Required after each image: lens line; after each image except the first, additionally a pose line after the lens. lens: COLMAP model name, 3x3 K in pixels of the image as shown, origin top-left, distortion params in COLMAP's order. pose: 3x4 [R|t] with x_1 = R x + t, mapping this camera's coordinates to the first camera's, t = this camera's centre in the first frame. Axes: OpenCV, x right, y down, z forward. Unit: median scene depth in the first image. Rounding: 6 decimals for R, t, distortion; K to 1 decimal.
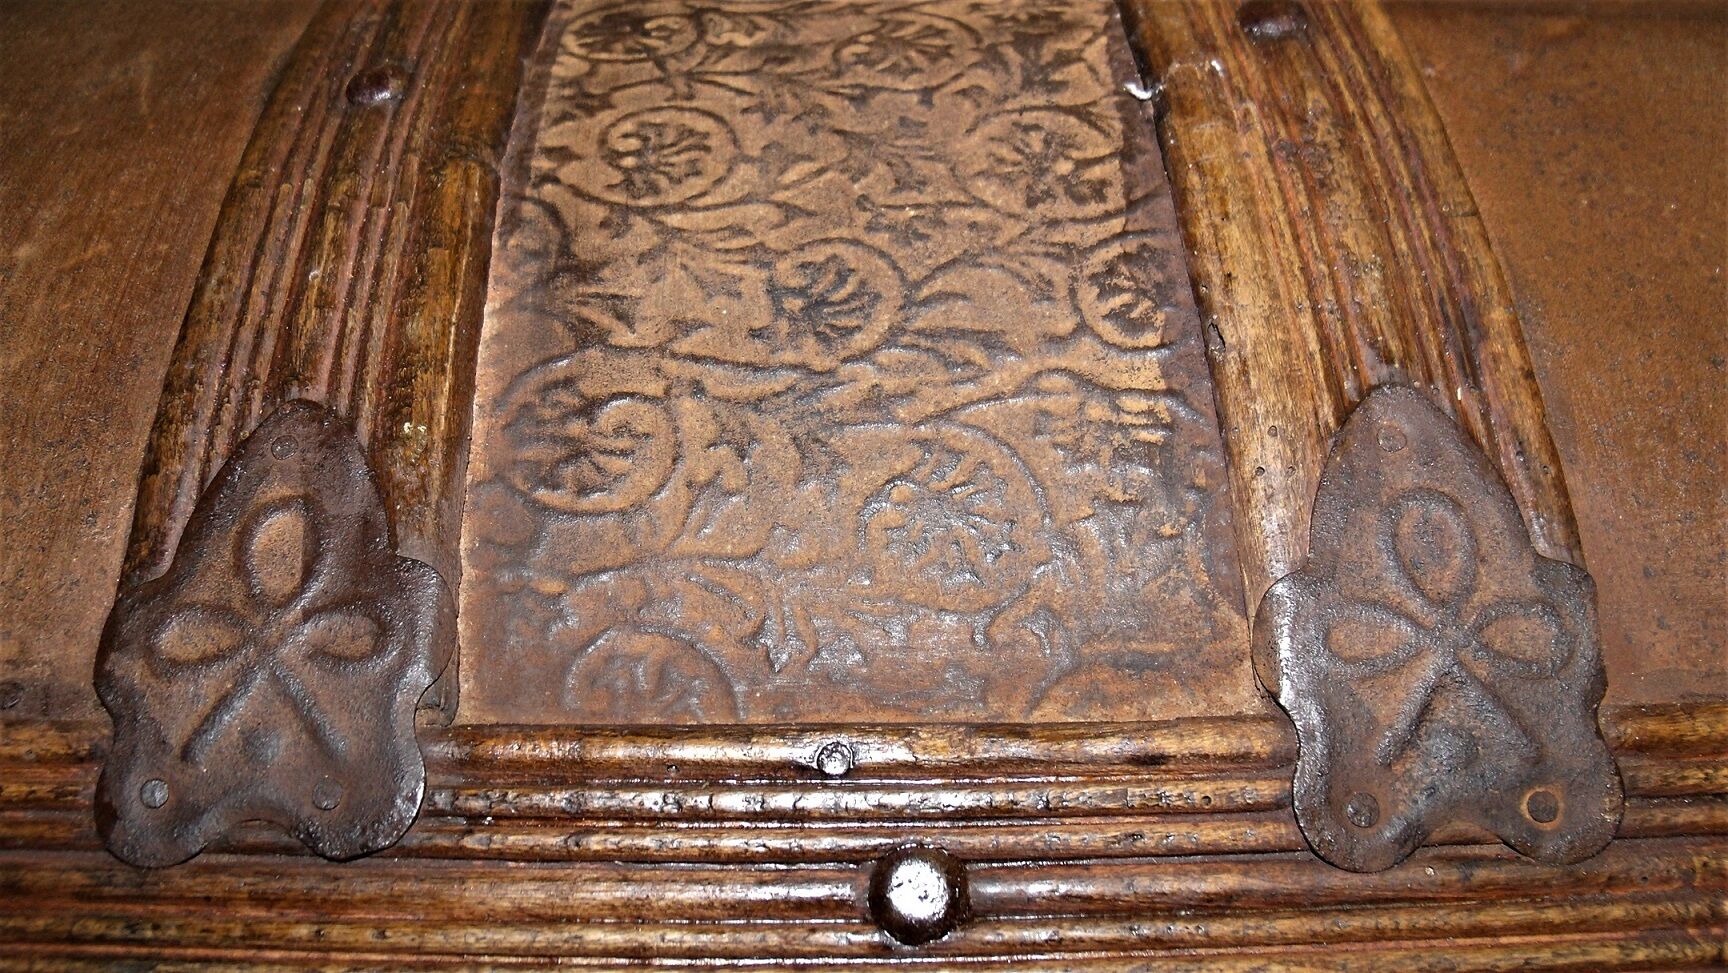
lens RADIAL K [[1430.8, 0, 856.7], [0, 1430.8, 440.4], [0, 0, 1]] dist [-0.136906, 0.060613]
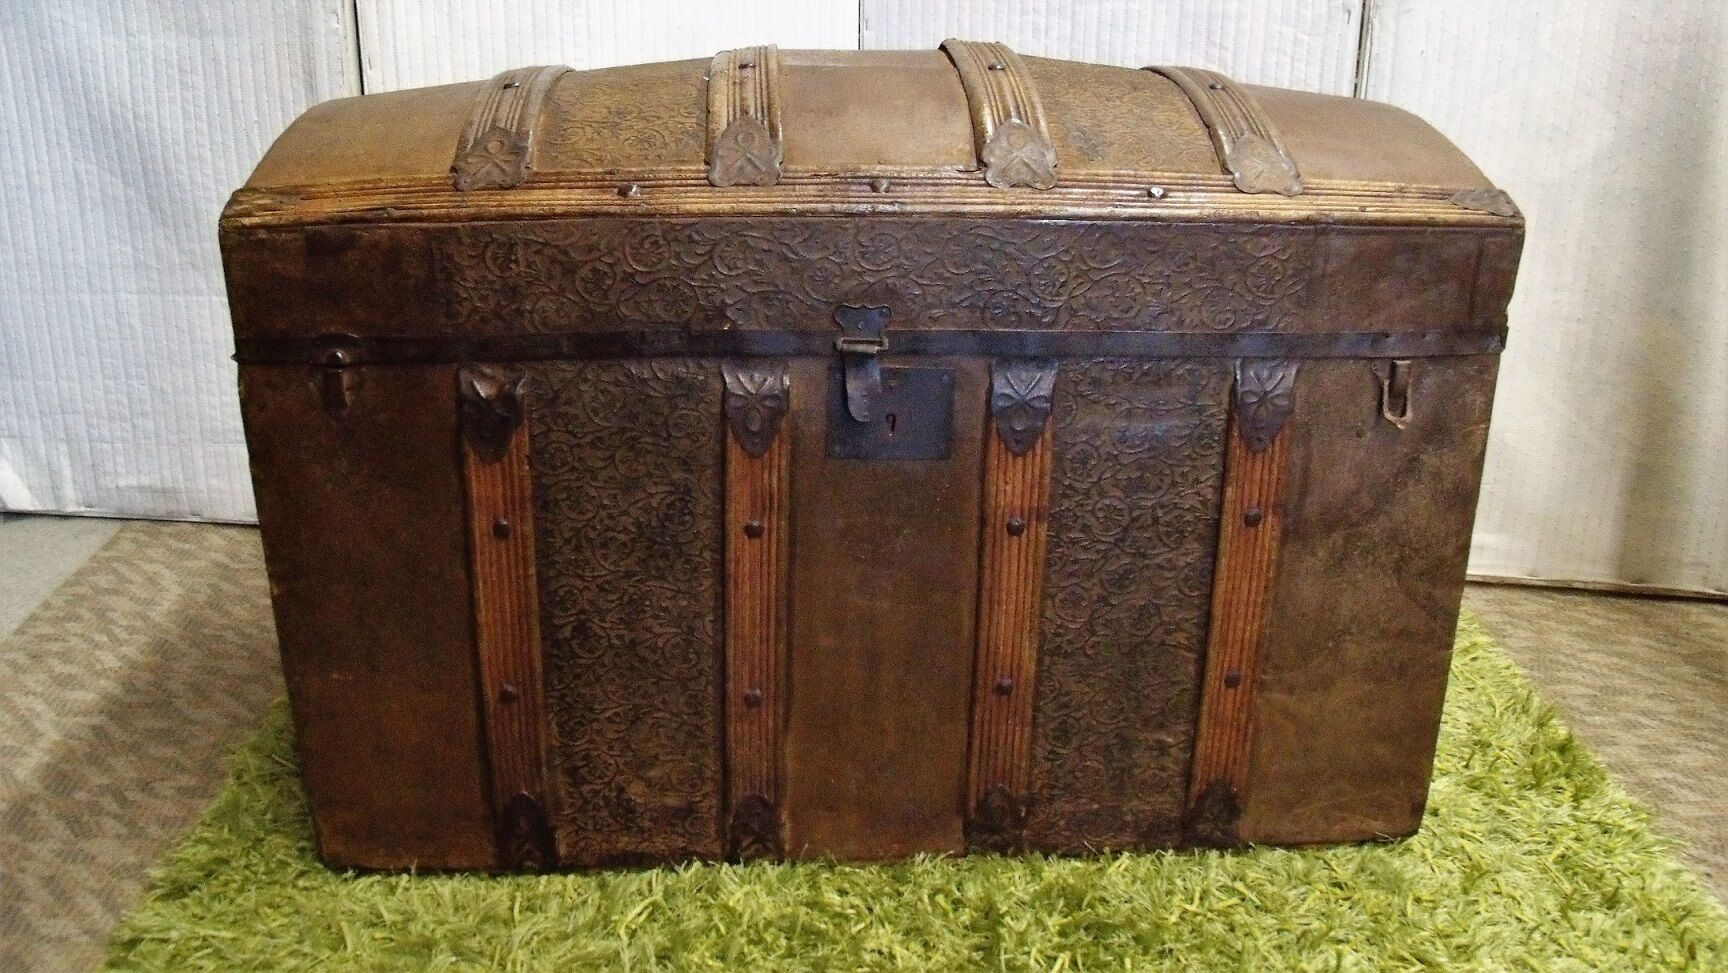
lens RADIAL K [[1398.3, 0, 865.2], [0, 1398.3, 447.9], [0, 0, 1]] dist [-0.141859, 0.104268]
pose [[0.999512, -0.009347, 0.029814, 0.573318], [0.017315, 0.959981, -0.279530, 2.026758], [-0.026008, 0.279910, 0.959674, -2.695972]]
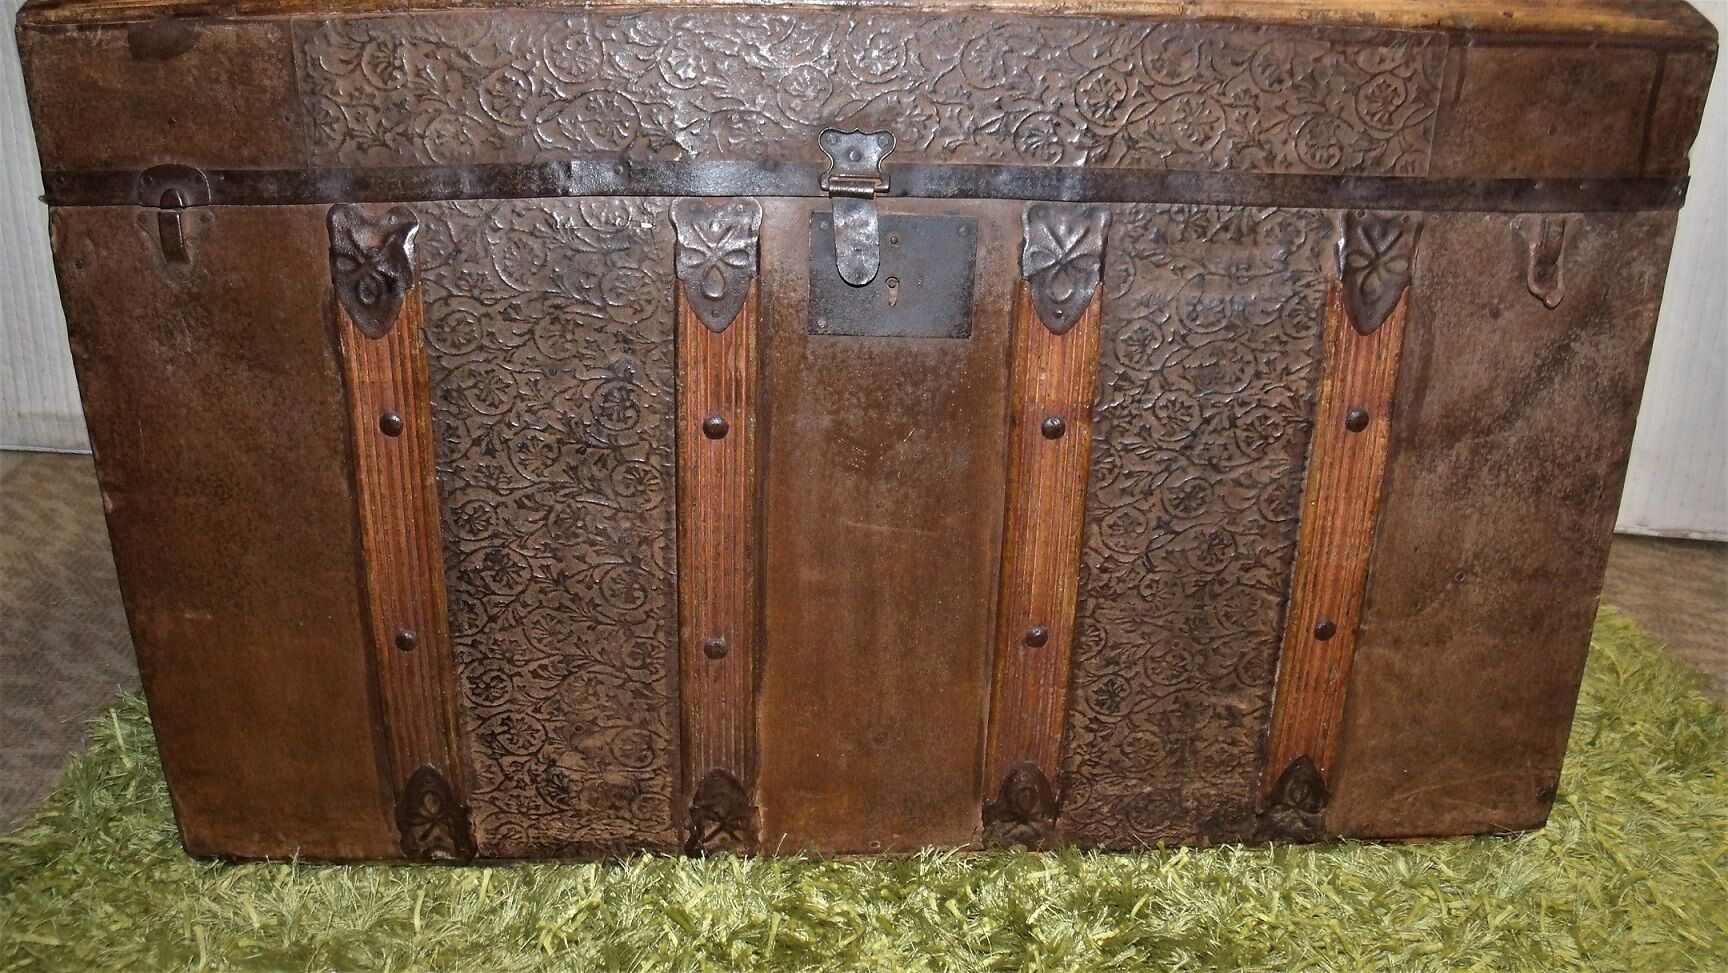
lens RADIAL K [[1398.3, 0, 865.2], [0, 1398.3, 447.9], [0, 0, 1]] dist [-0.141859, 0.104268]
pose [[0.999781, -0.003081, 0.020676, 0.642216], [0.008434, 0.964452, -0.264125, 1.988566], [-0.019127, 0.264242, 0.964267, -1.733163]]
